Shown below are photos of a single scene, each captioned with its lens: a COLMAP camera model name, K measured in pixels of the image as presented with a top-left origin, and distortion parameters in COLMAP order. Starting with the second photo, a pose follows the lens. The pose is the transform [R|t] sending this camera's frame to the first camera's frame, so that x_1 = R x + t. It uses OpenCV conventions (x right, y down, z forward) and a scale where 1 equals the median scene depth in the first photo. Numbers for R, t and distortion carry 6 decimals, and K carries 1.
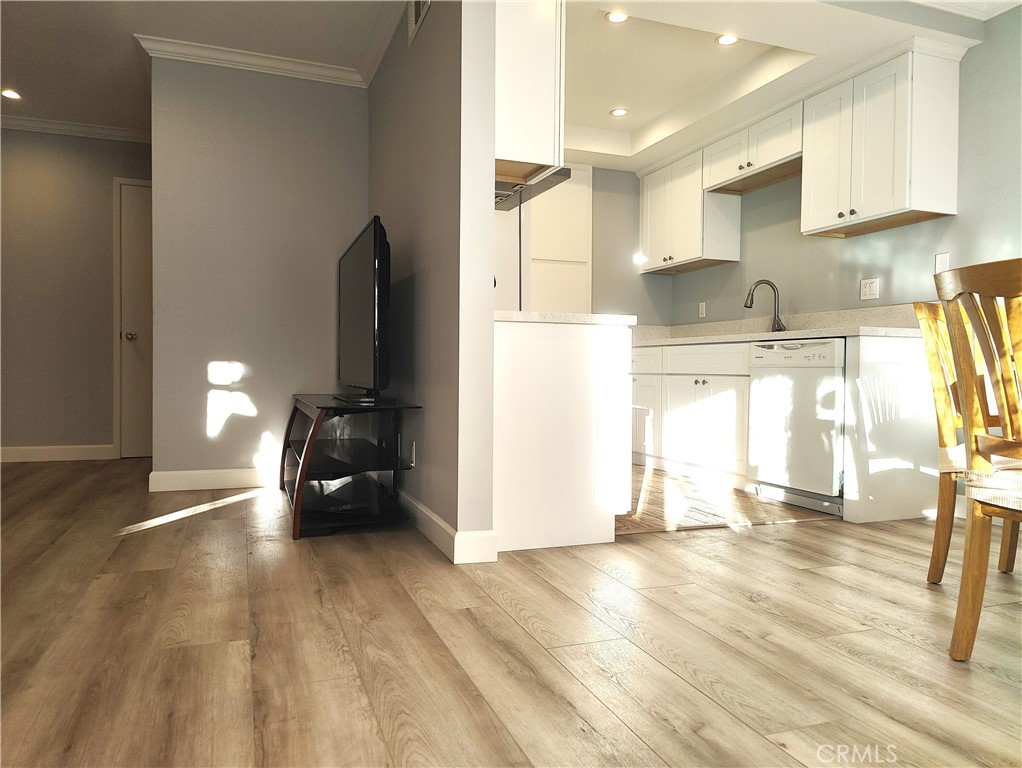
lens RADIAL K [[709.1, 0, 507.0], [0, 709.1, 382.0], [0, 0, 1]] dist [0.035129, -0.036466]
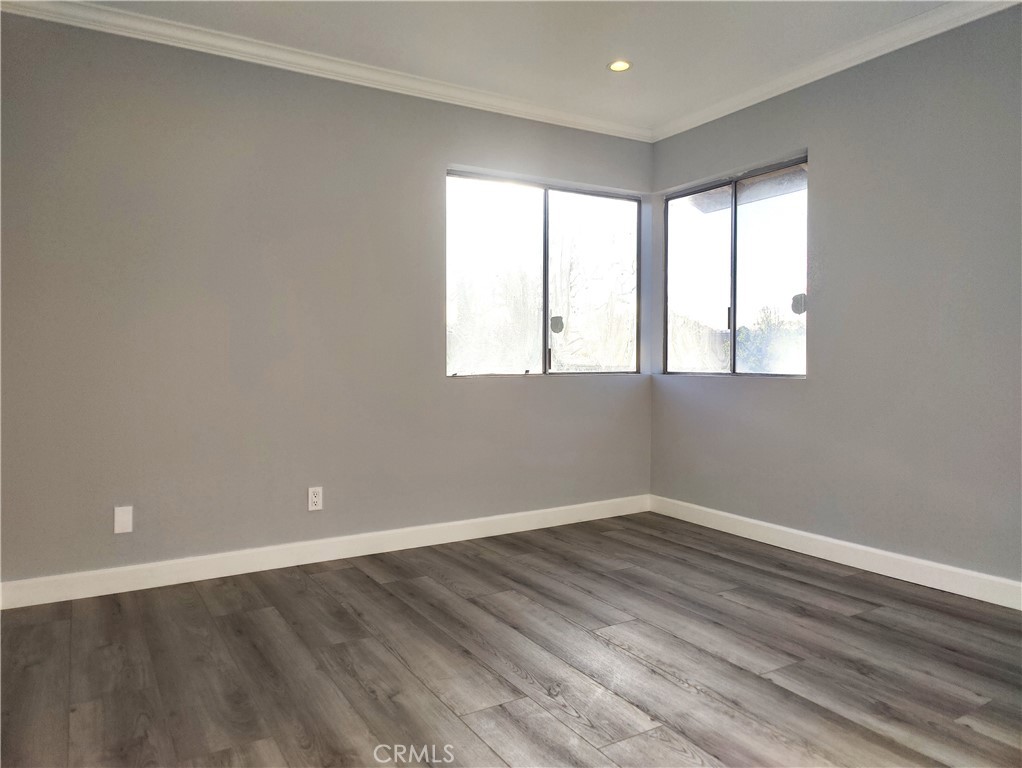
lens RADIAL K [[709.1, 0, 508.4], [0, 709.1, 383.0], [0, 0, 1]] dist [0.035129, -0.036466]
pose [[-0.983626, -0.008297, -0.180031, 0.147956], [-0.016976, 0.998764, 0.046722, -0.122312], [0.179420, 0.049013, -0.982551, 1.344897]]
